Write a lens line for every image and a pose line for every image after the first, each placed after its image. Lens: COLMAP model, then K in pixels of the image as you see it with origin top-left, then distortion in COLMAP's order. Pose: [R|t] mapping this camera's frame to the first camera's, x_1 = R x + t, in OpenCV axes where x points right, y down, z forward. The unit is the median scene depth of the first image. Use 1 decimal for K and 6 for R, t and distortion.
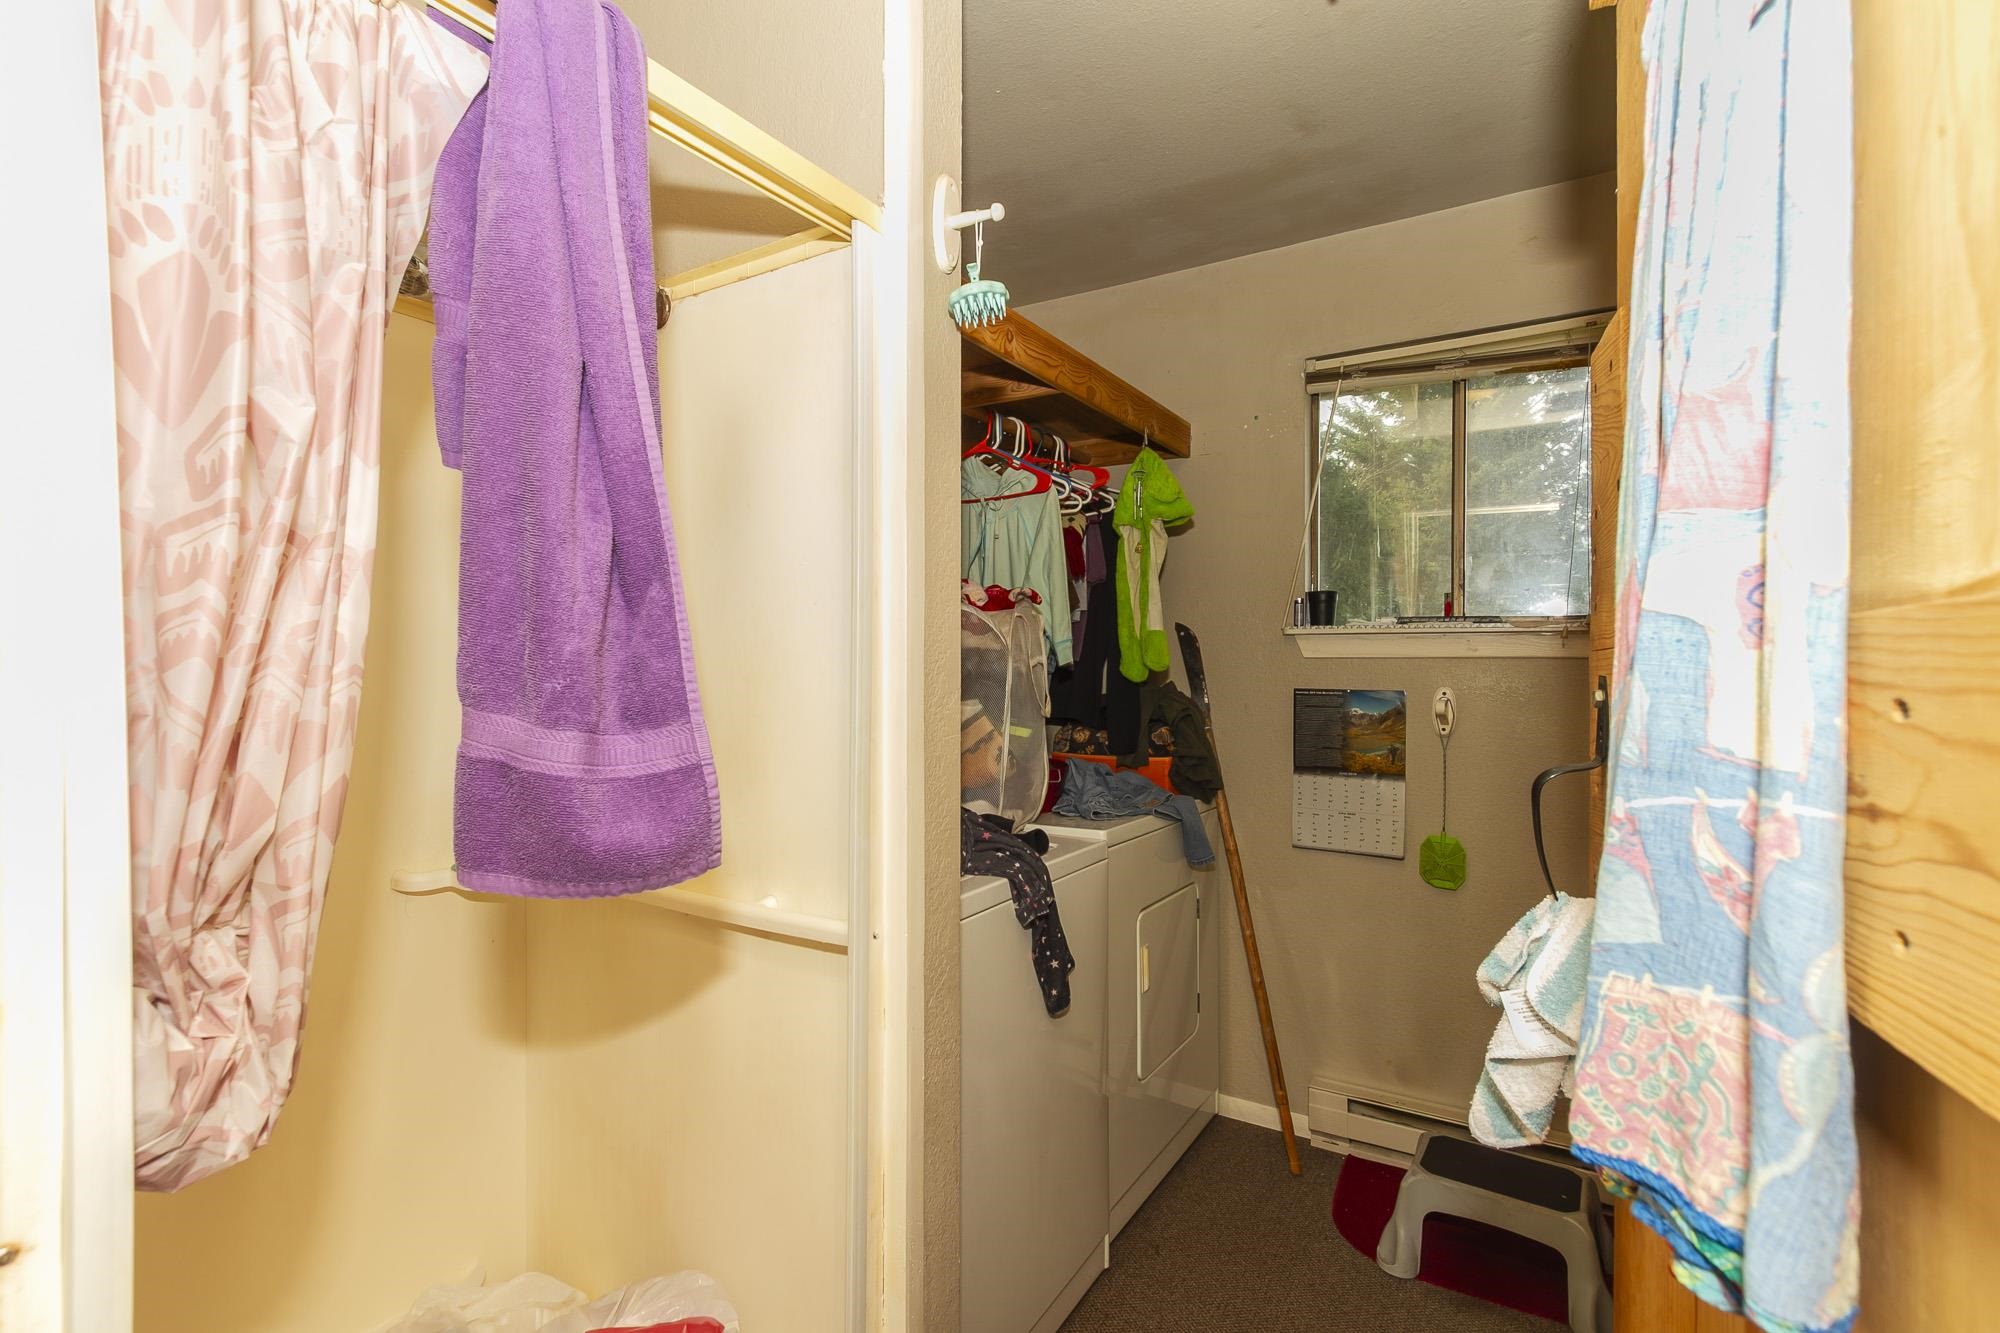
lens RADIAL K [[915.2, 0, 992.7], [0, 915.2, 669.7], [0, 0, 1]] dist [0.004036, -0.000699]
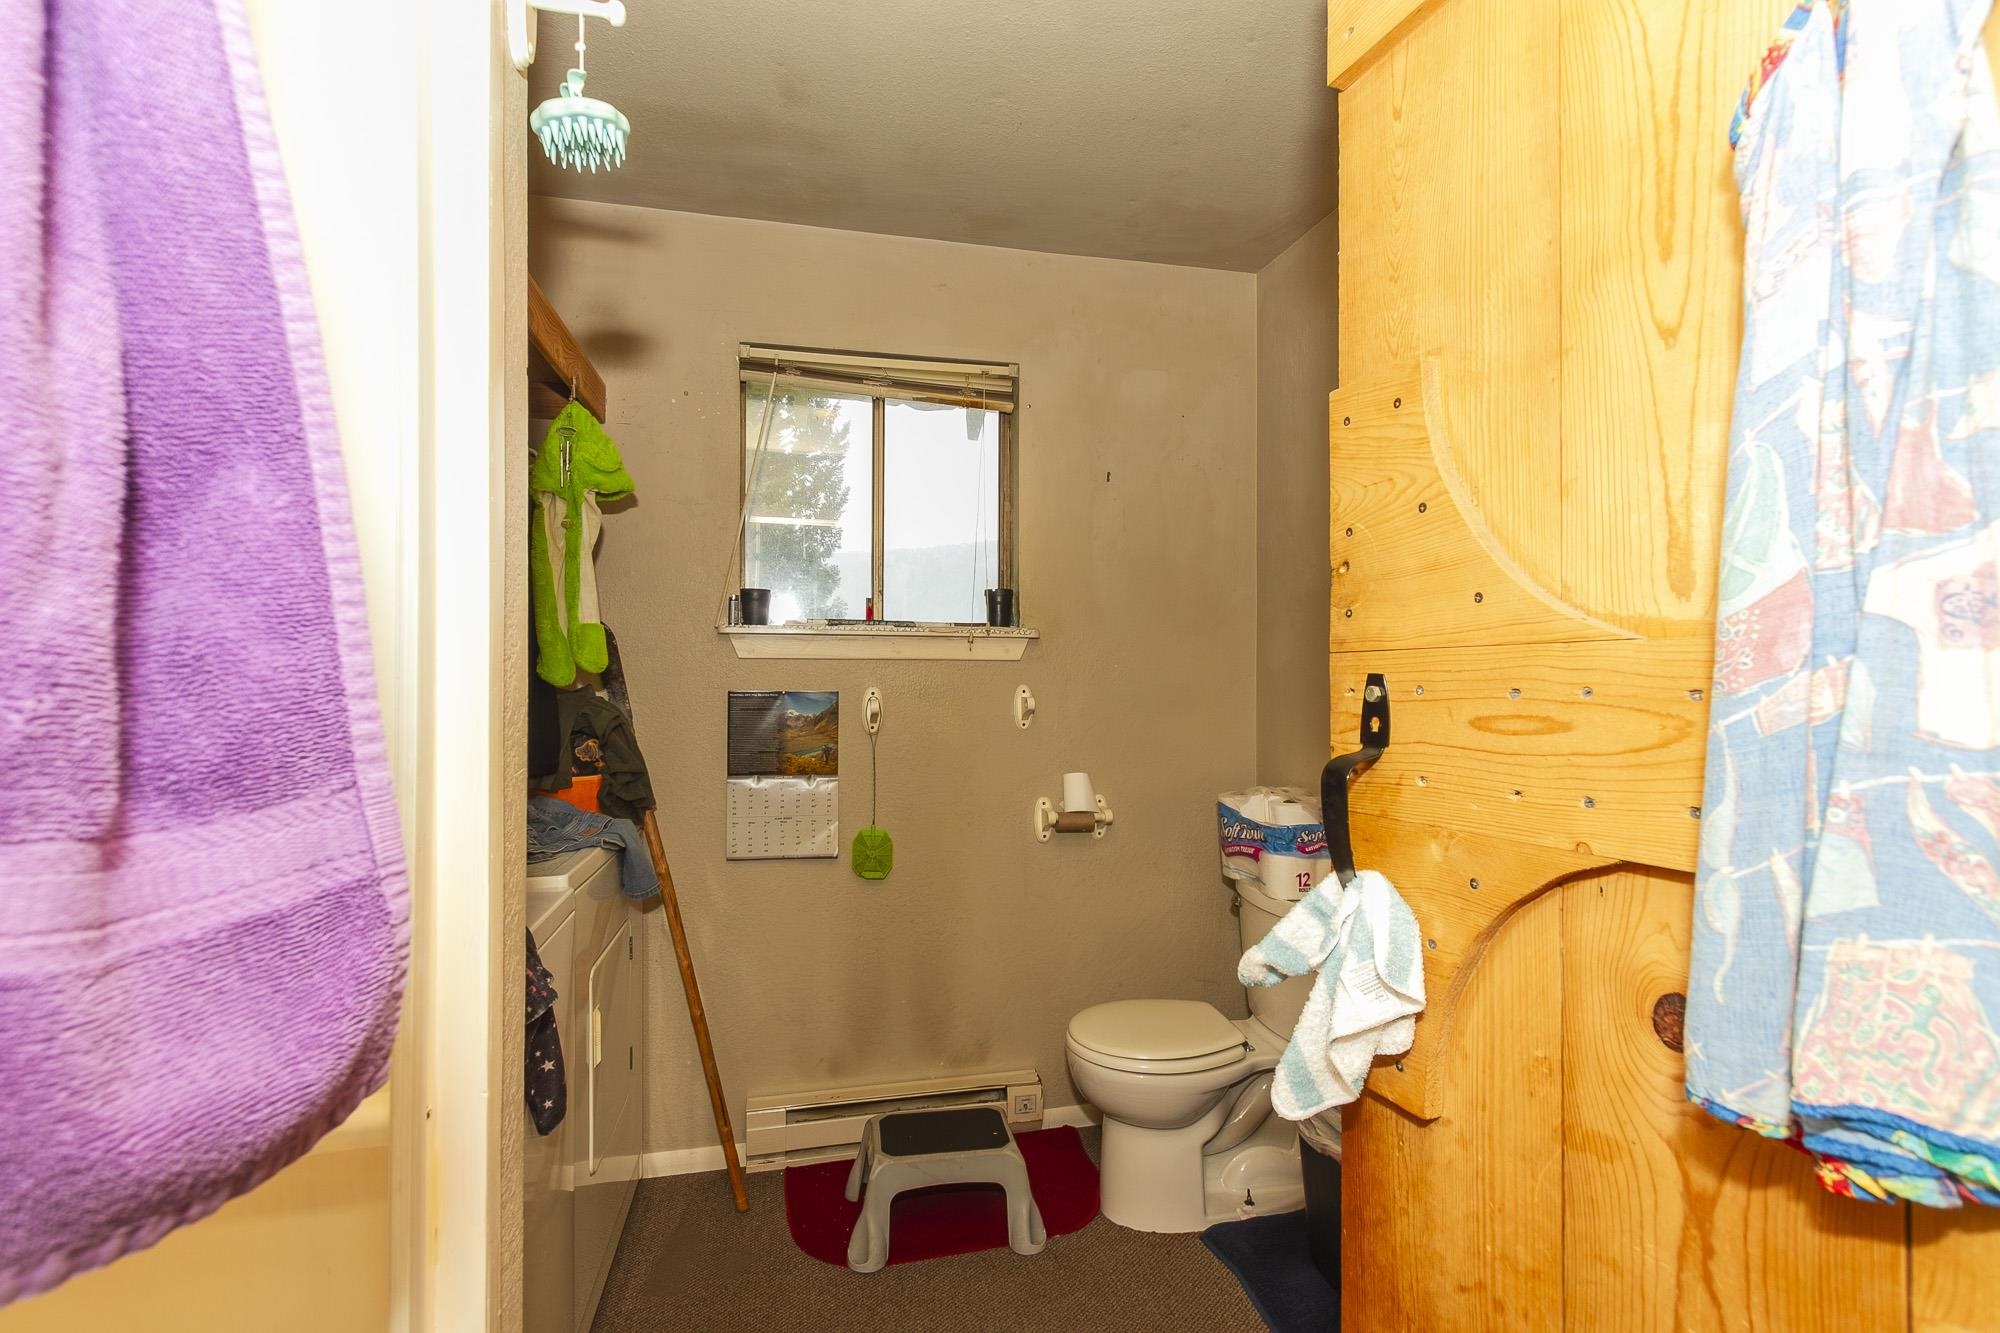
lens RADIAL K [[915.2, 0, 1001.1], [0, 915.2, 667.7], [0, 0, 1]] dist [0.004036, -0.000699]
pose [[0.718293, 0.000162, 0.695740, -0.165209], [0.002686, 0.999992, -0.003005, 0.000399], [-0.695735, 0.004027, 0.718287, 0.181119]]
